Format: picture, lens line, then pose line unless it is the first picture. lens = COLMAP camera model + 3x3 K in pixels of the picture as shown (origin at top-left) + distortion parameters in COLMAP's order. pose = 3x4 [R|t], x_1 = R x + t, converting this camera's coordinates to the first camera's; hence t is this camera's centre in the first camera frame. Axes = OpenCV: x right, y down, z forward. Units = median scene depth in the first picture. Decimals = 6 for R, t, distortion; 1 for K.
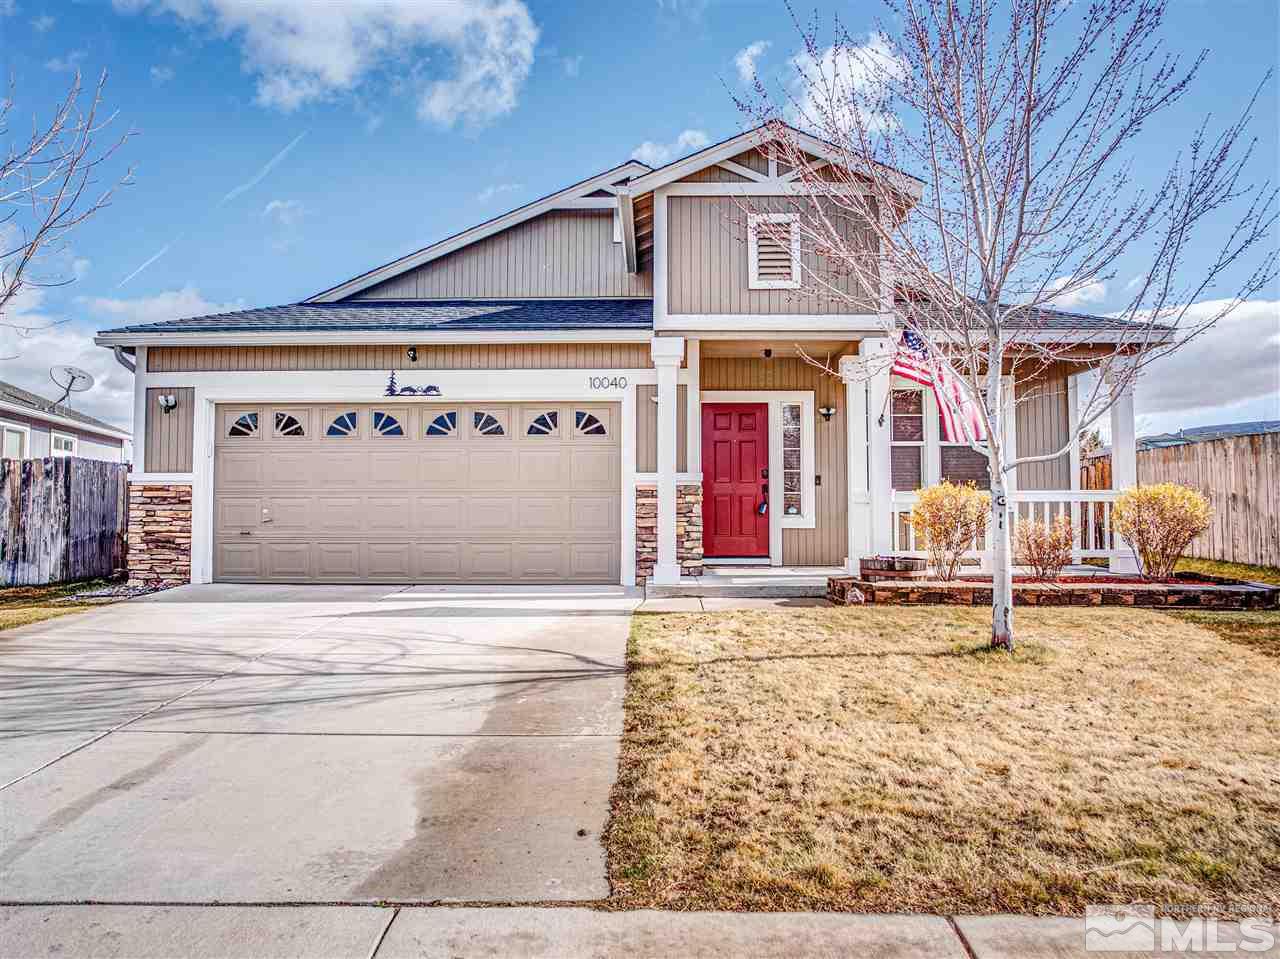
lens RADIAL K [[936.2, 0, 640.0], [0, 936.2, 479.7], [0, 0, 1]] dist [-0.071016, 0.045046]
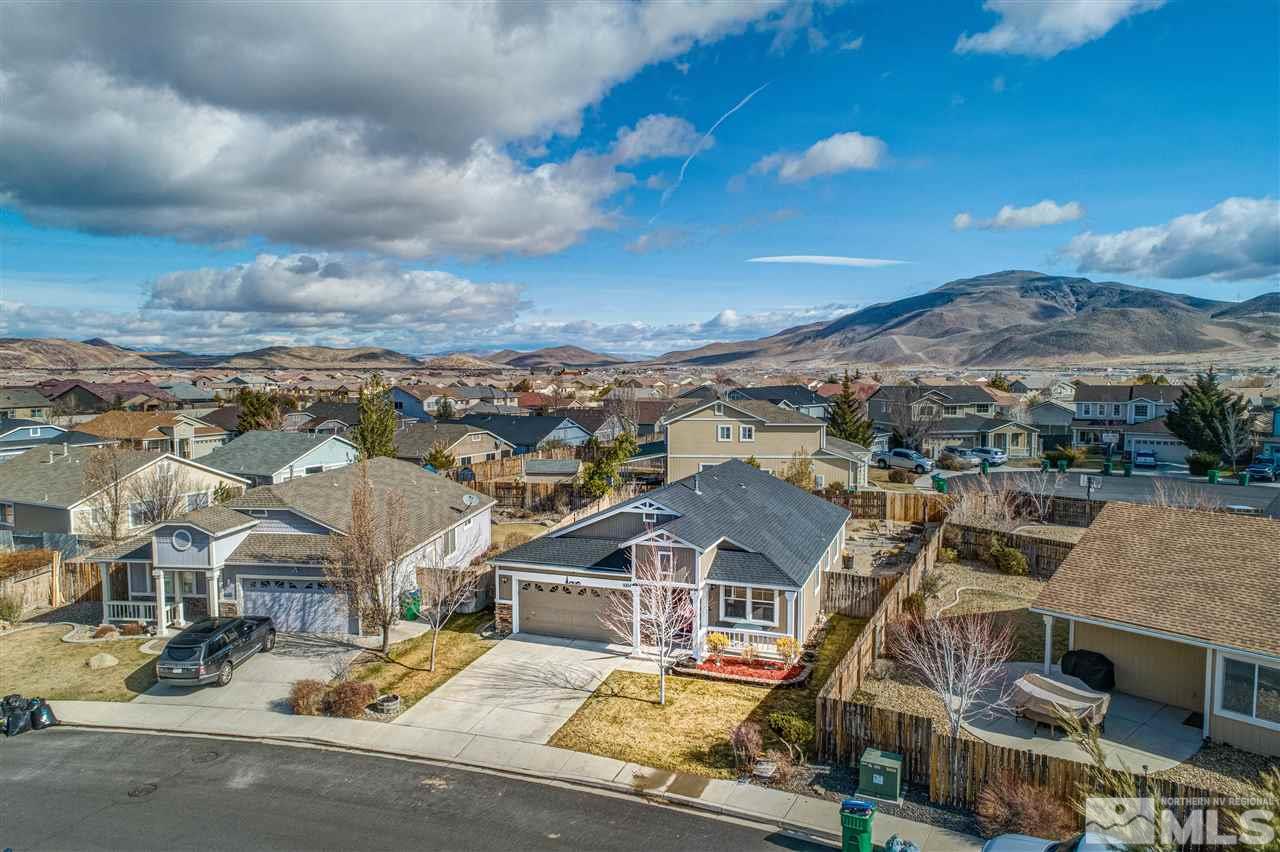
lens RADIAL K [[880.8, 0, 637.2], [0, 880.8, 418.2], [0, 0, 1]] dist [-0.005477, 0.005362]
pose [[0.943104, 0.021240, -0.331818, 0.985712], [0.011894, 0.995164, 0.097507, -0.972312], [0.332284, -0.095906, 0.938291, -1.779029]]
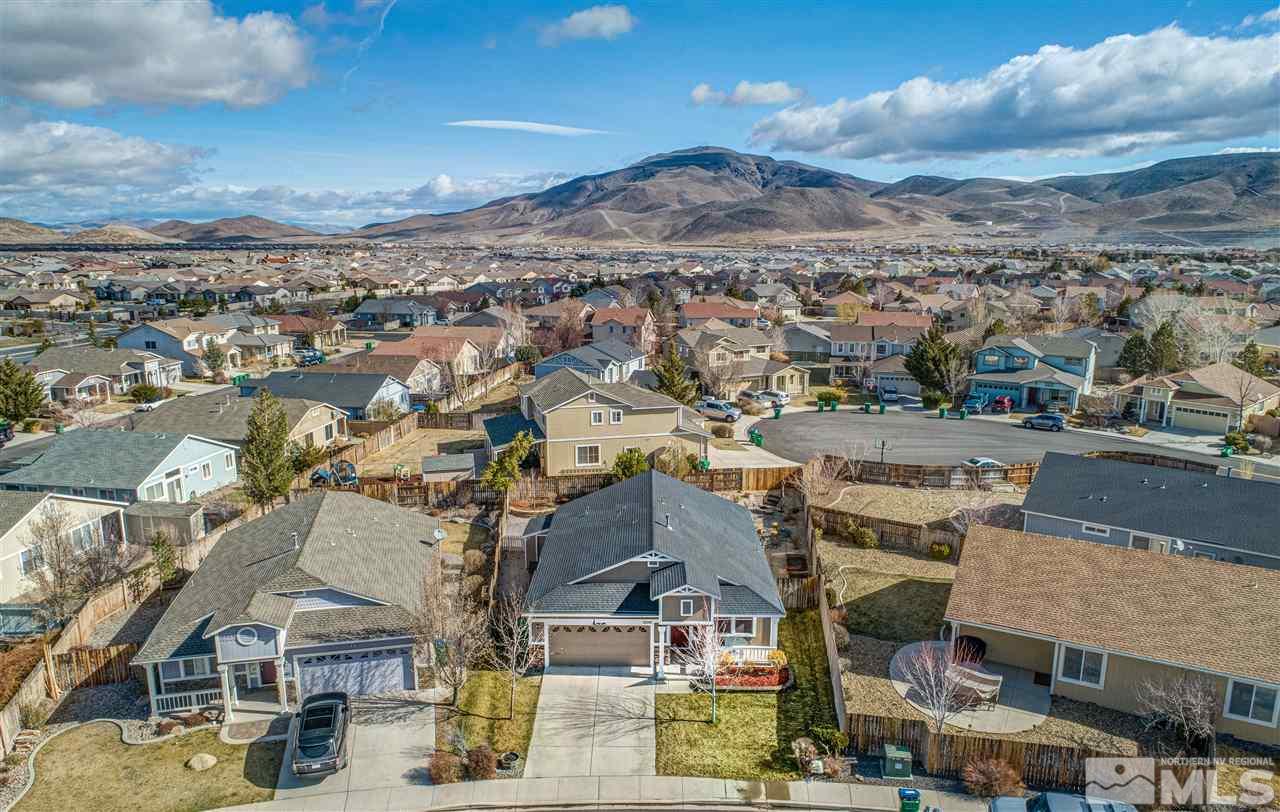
lens RADIAL K [[891.5, 0, 641.7], [0, 891.5, 415.0], [0, 0, 1]] dist [-0.001552, 0.002392]
pose [[0.999983, 0.003101, 0.004868, -0.081278], [-0.004195, 0.969718, 0.244192, -1.924780], [-0.003963, -0.244209, 0.969715, -2.541320]]
